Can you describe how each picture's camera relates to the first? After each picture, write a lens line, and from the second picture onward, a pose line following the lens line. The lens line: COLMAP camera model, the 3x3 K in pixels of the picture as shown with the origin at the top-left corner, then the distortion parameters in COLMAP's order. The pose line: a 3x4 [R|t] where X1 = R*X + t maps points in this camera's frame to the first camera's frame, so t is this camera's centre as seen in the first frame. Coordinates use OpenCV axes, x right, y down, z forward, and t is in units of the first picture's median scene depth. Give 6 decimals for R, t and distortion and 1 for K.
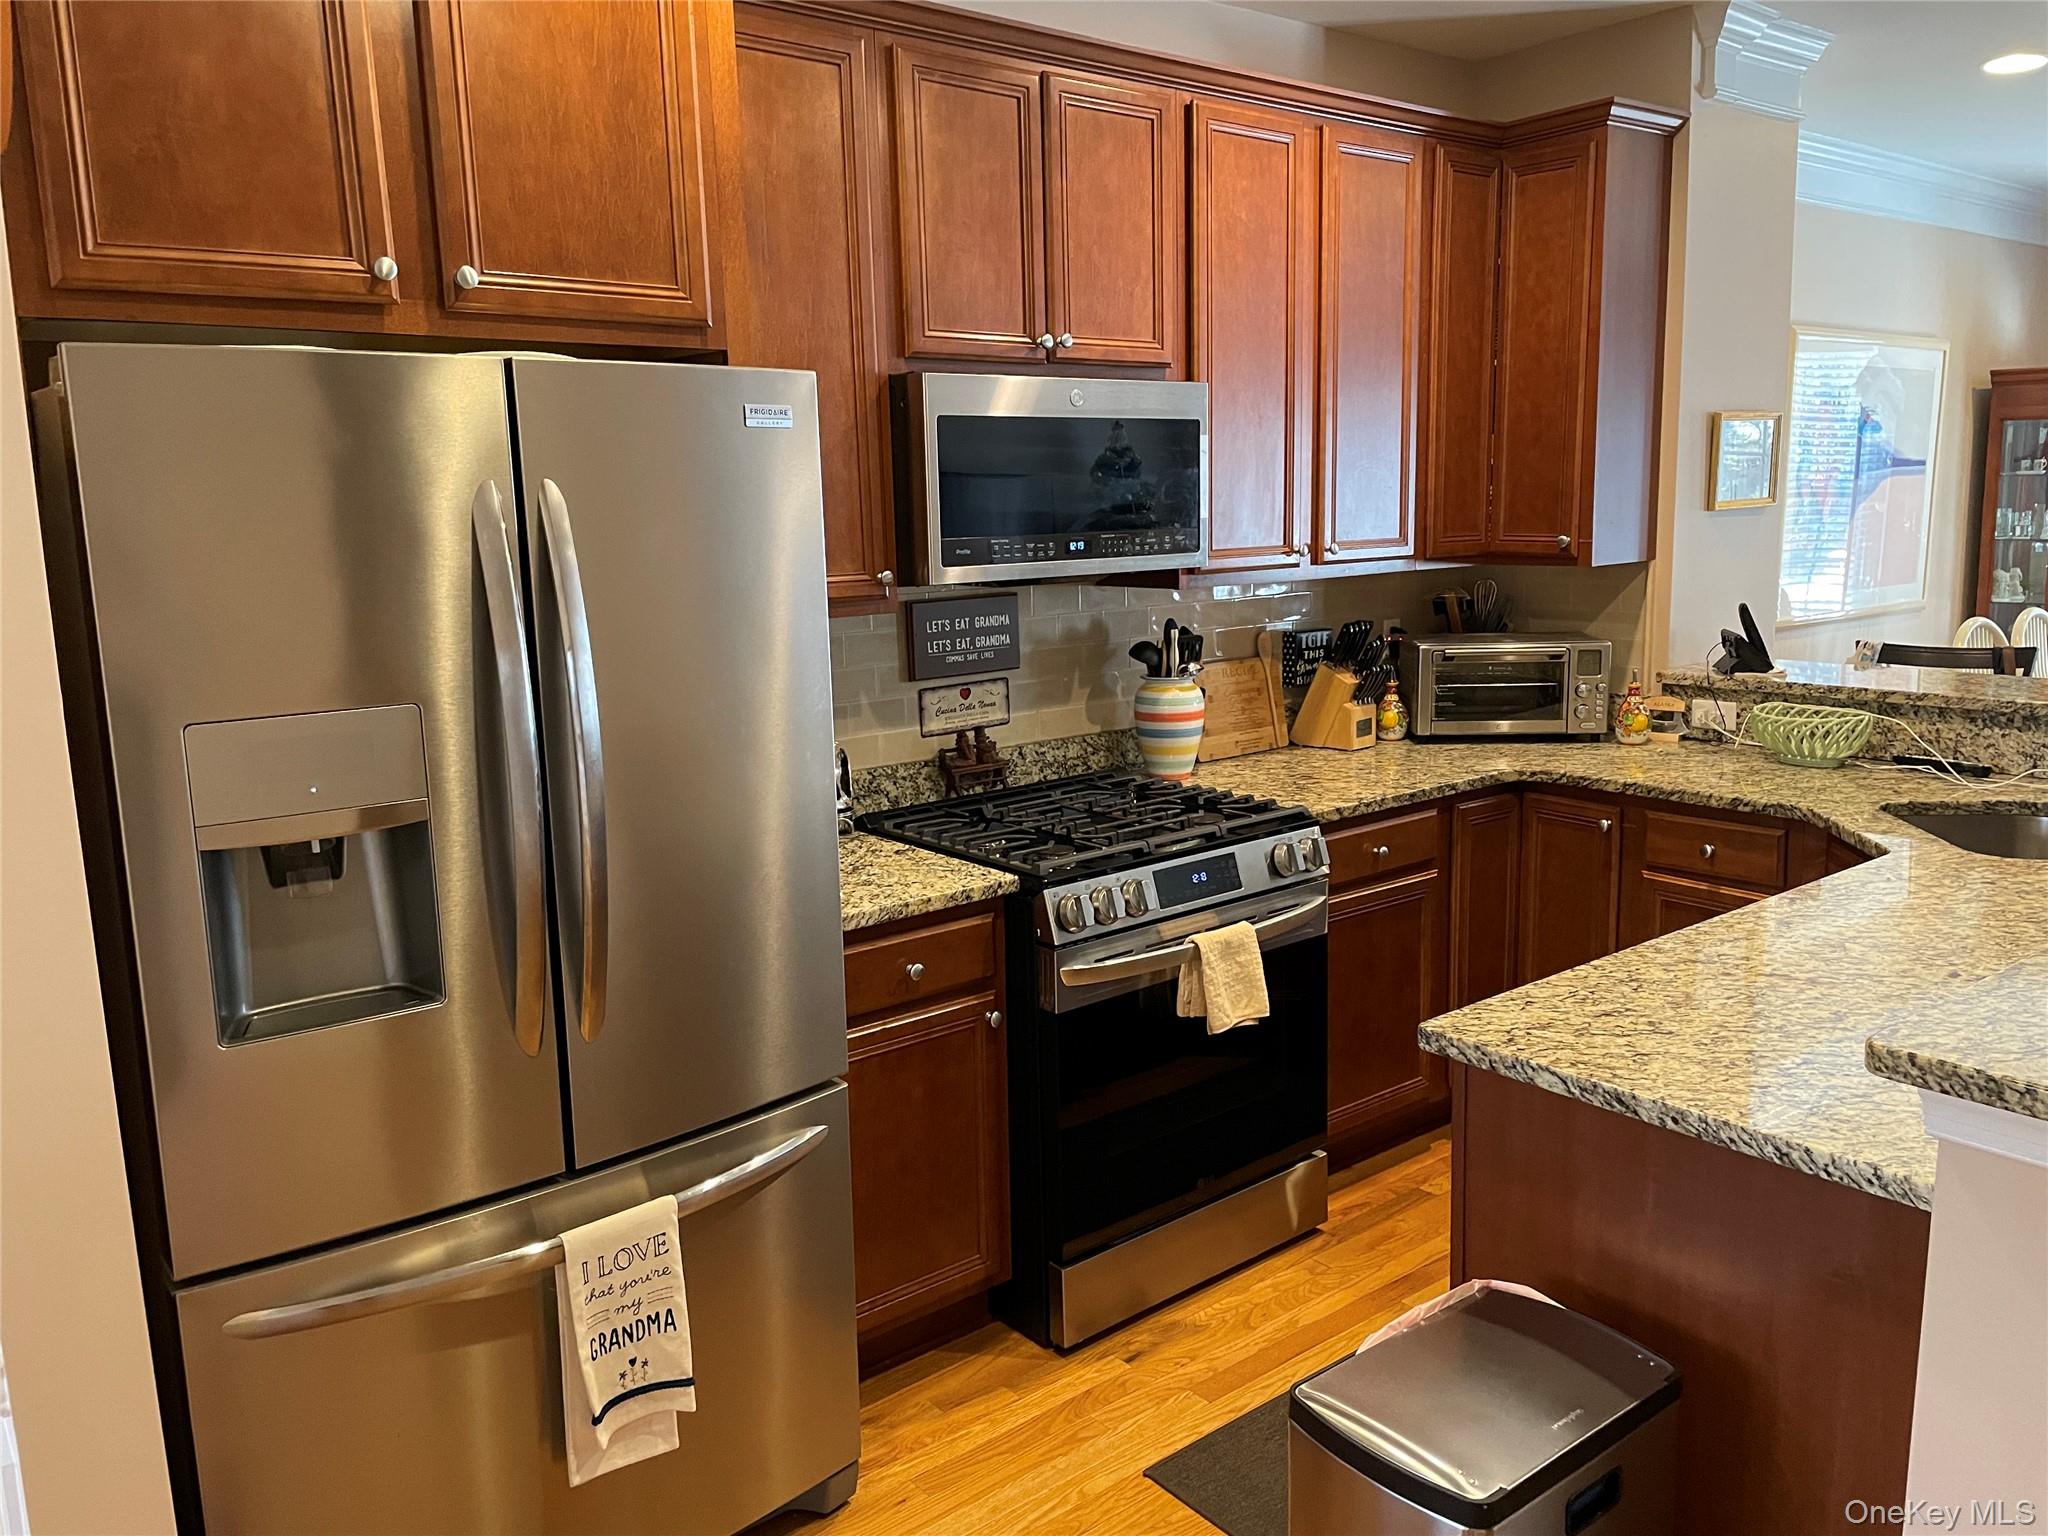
lens RADIAL K [[1541.0, 0, 1022.1], [0, 1541.0, 748.2], [0, 0, 1]] dist [0.109754, -0.156766]
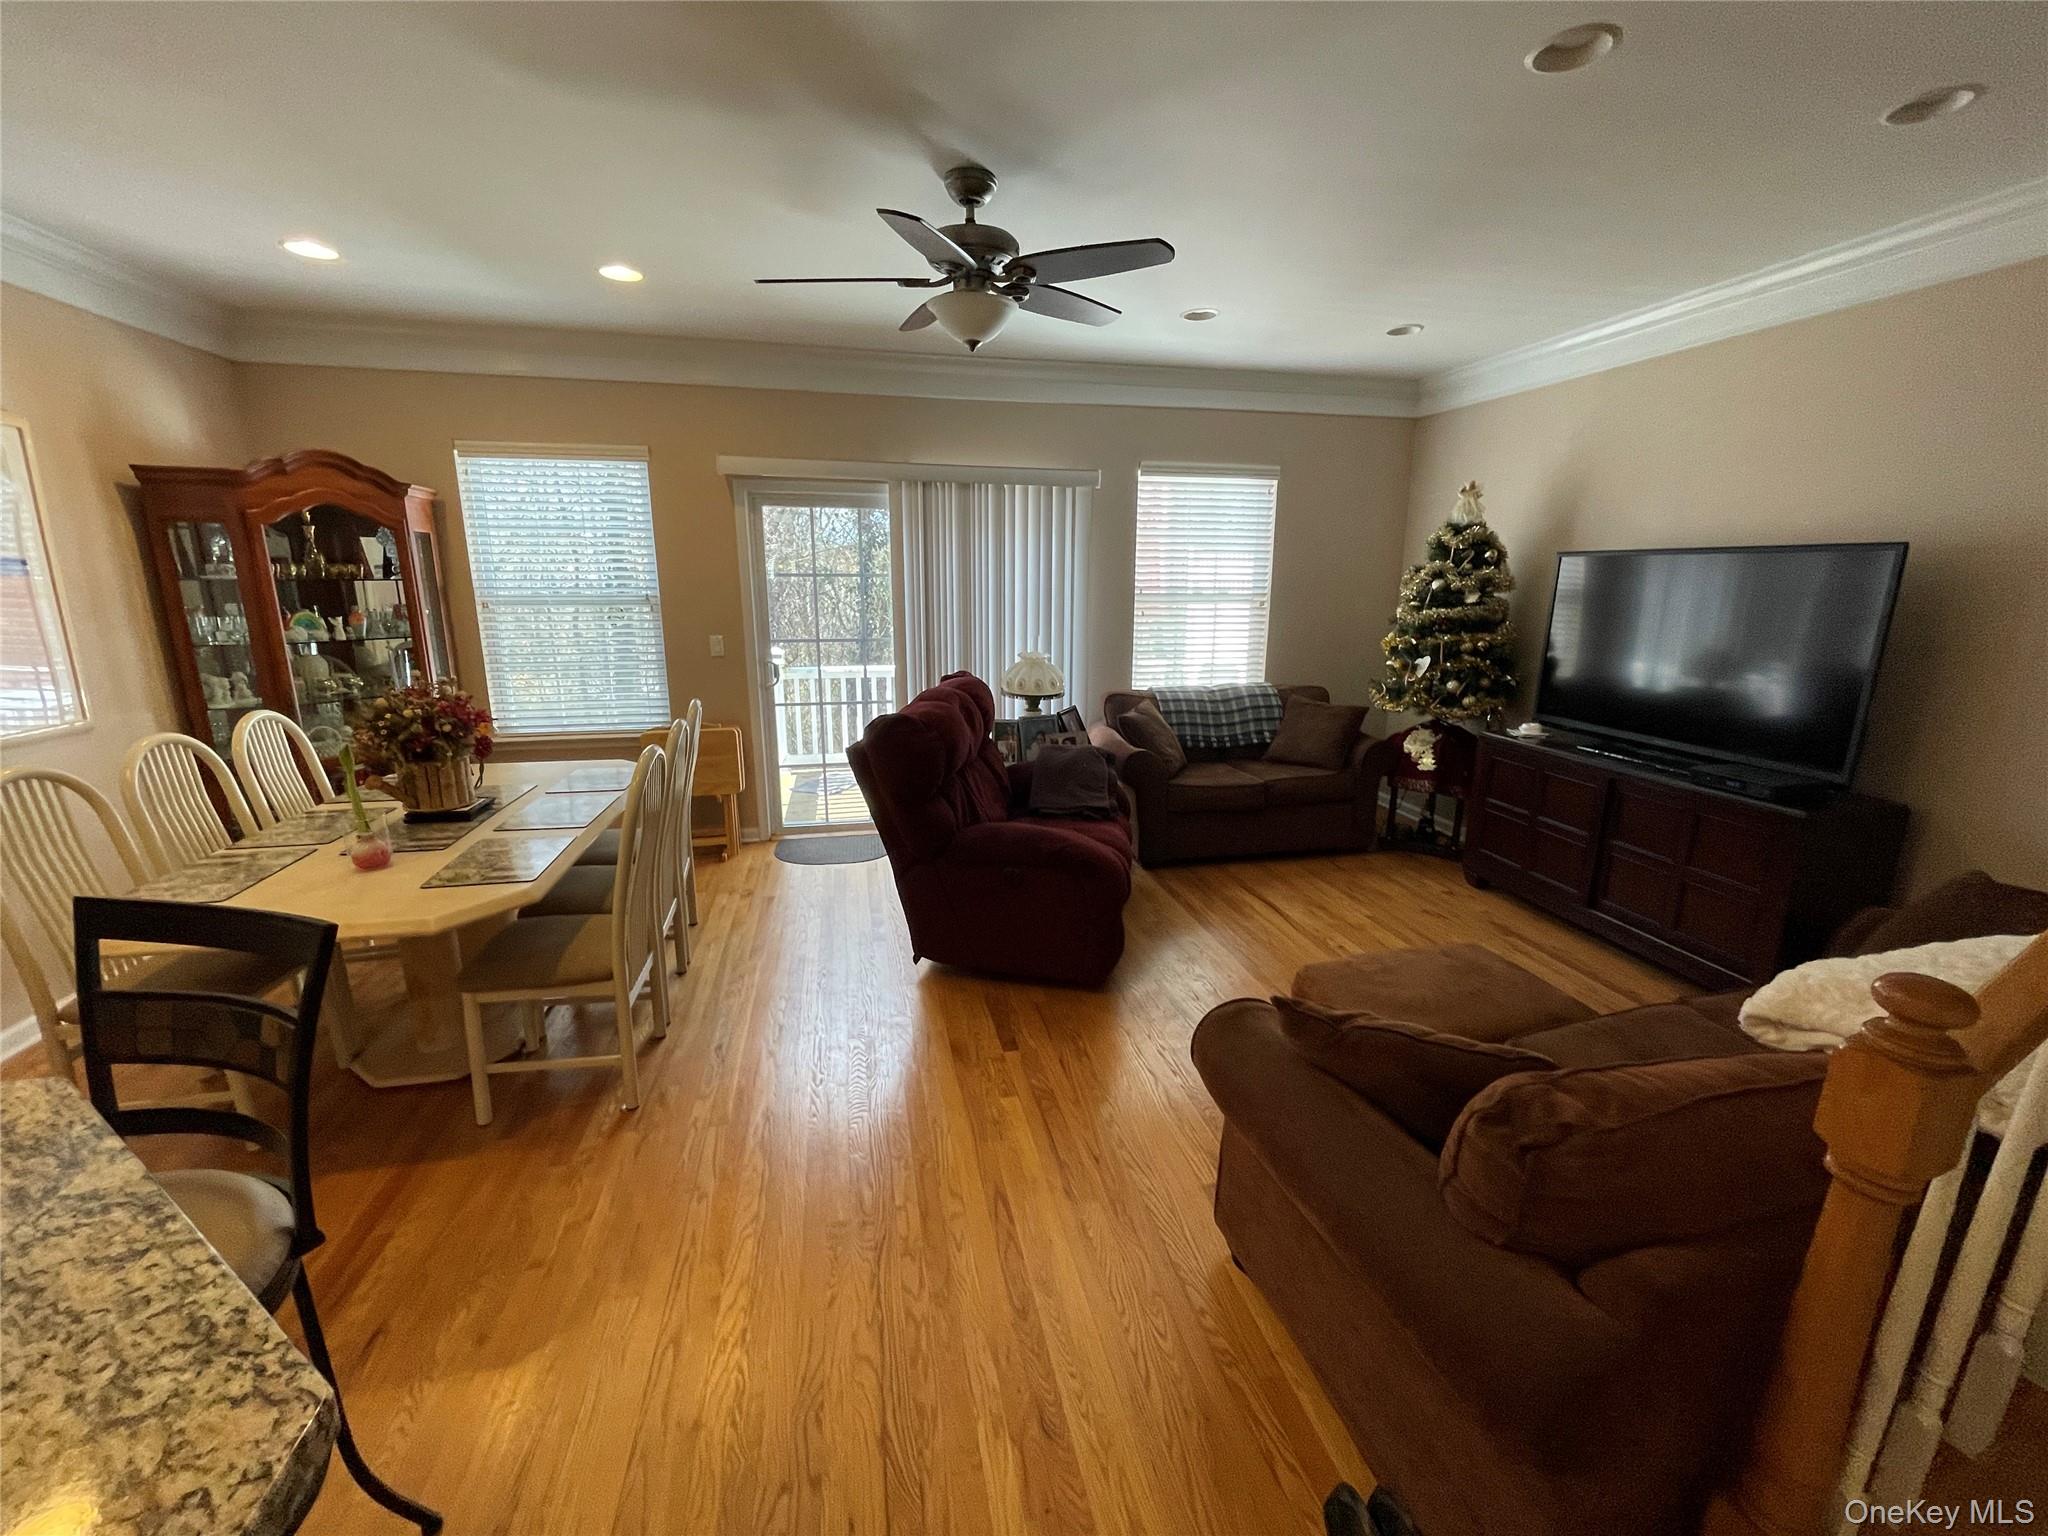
lens RADIAL K [[823.5, 0, 1021.0], [0, 823.5, 765.7], [0, 0, 1]] dist [-0.003879, -0.000244]
pose [[0.448584, -0.173316, 0.876775, 0.867696], [0.129323, 0.983280, 0.128204, -0.129737], [-0.884335, 0.055877, 0.463498, 0.698136]]
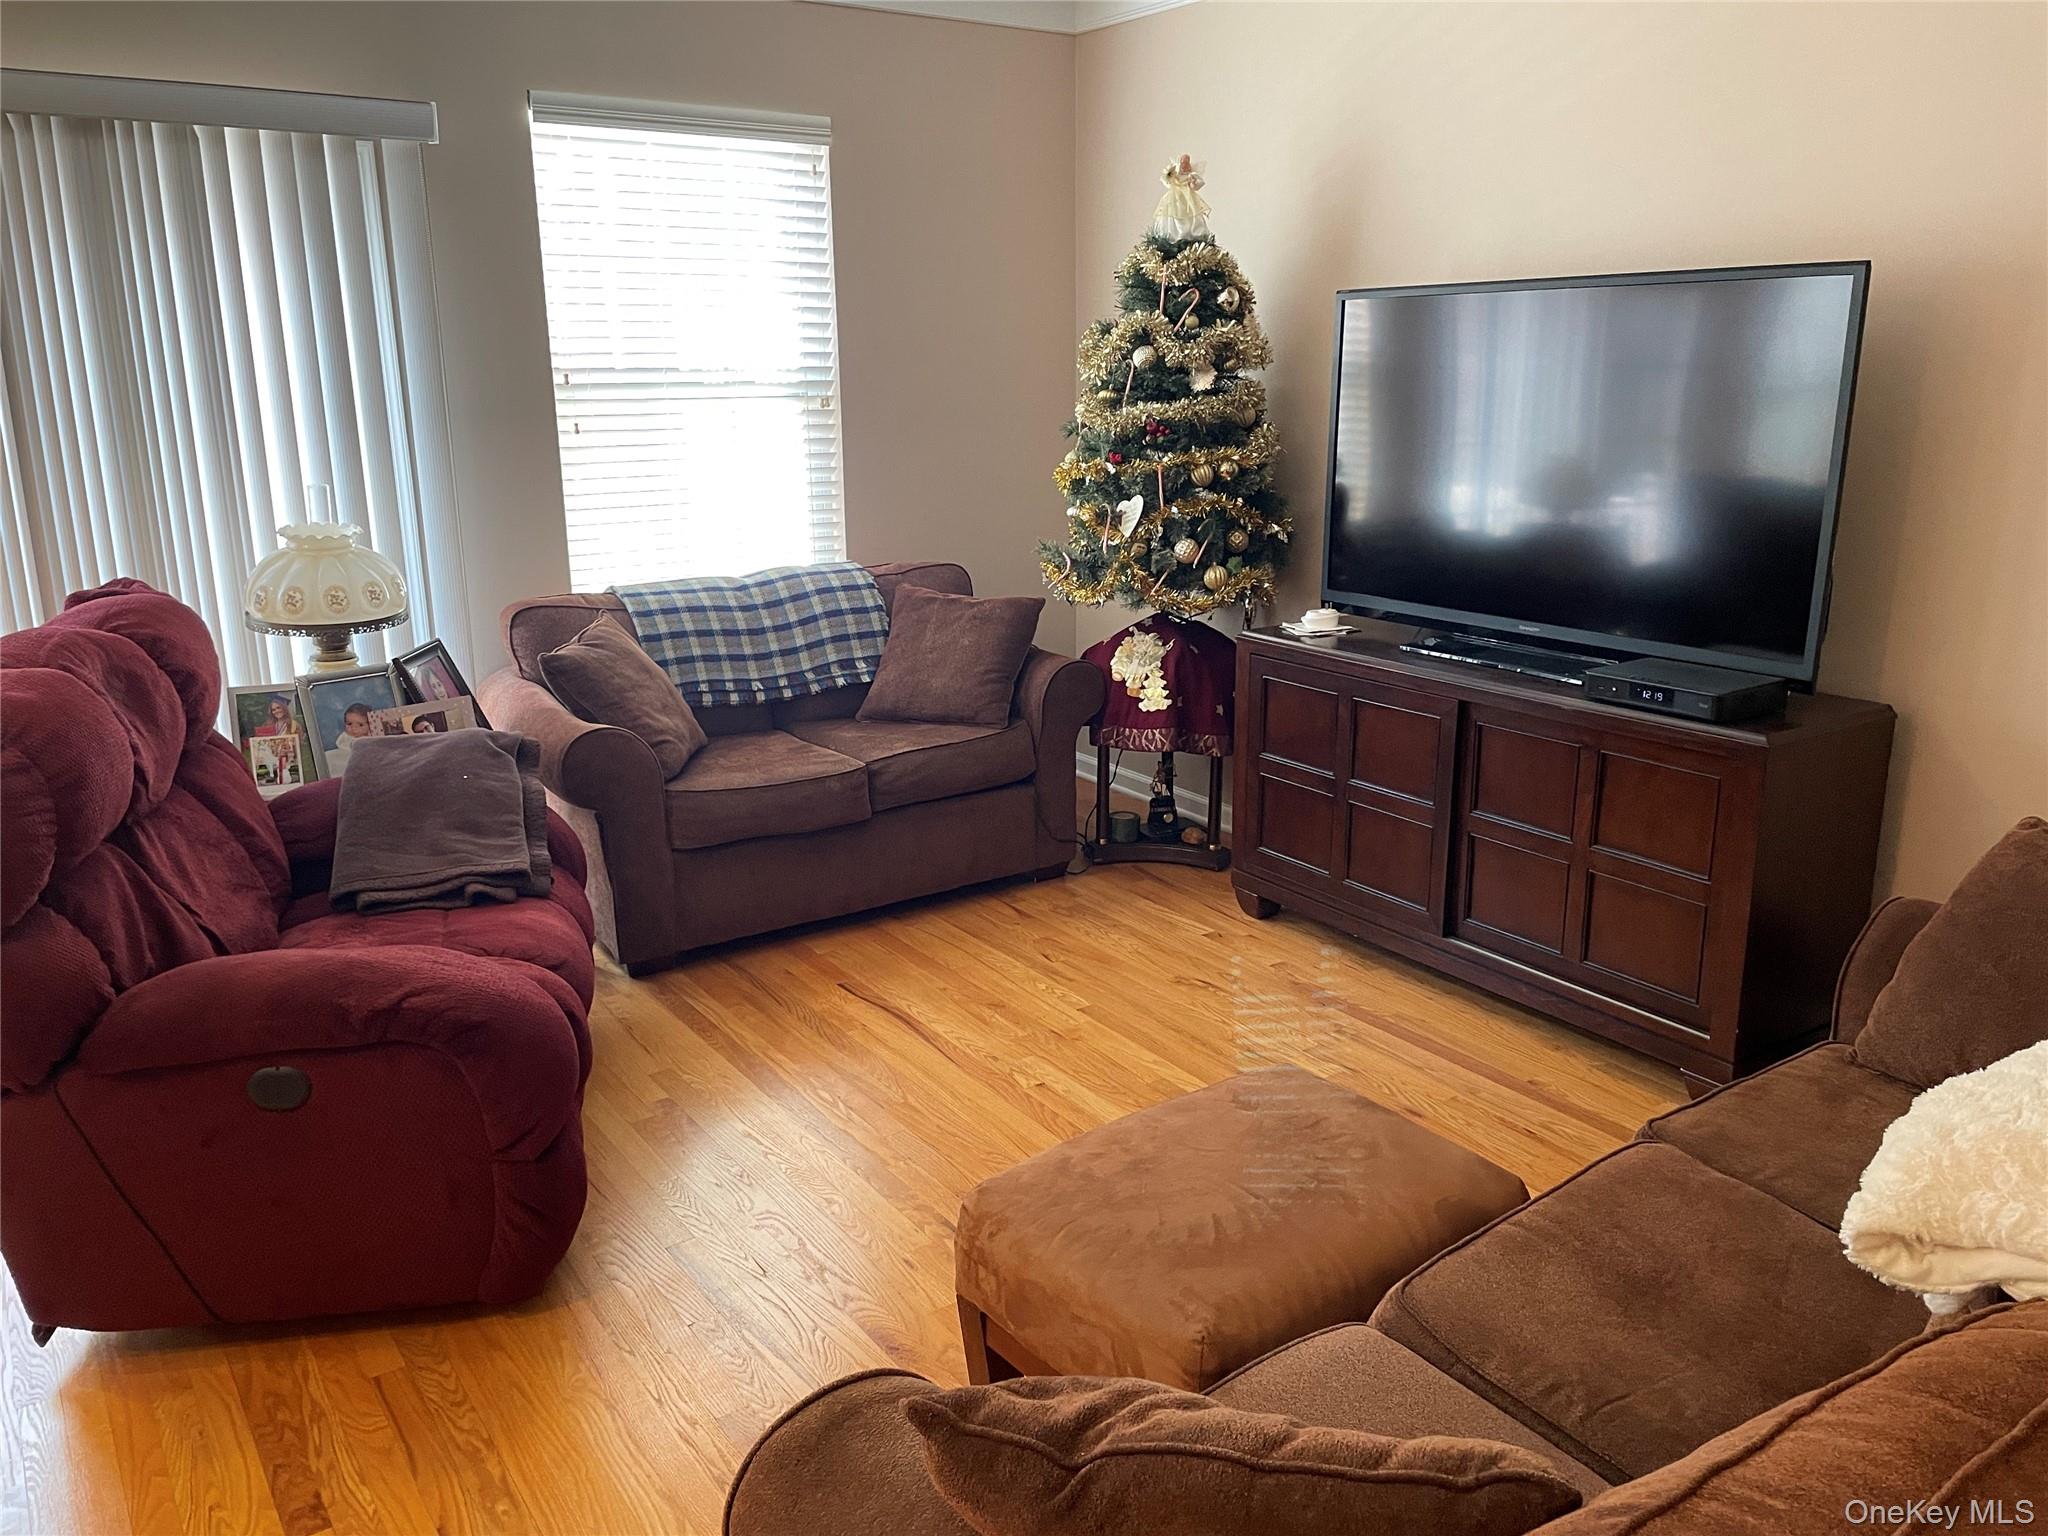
lens RADIAL K [[1541.0, 0, 1022.1], [0, 1541.0, 748.2], [0, 0, 1]] dist [0.109754, -0.156766]
pose [[0.071281, -0.219232, 0.973066, 1.036182], [0.167649, 0.964302, 0.204976, -0.126904], [-0.983266, 0.148522, 0.105490, 0.714502]]
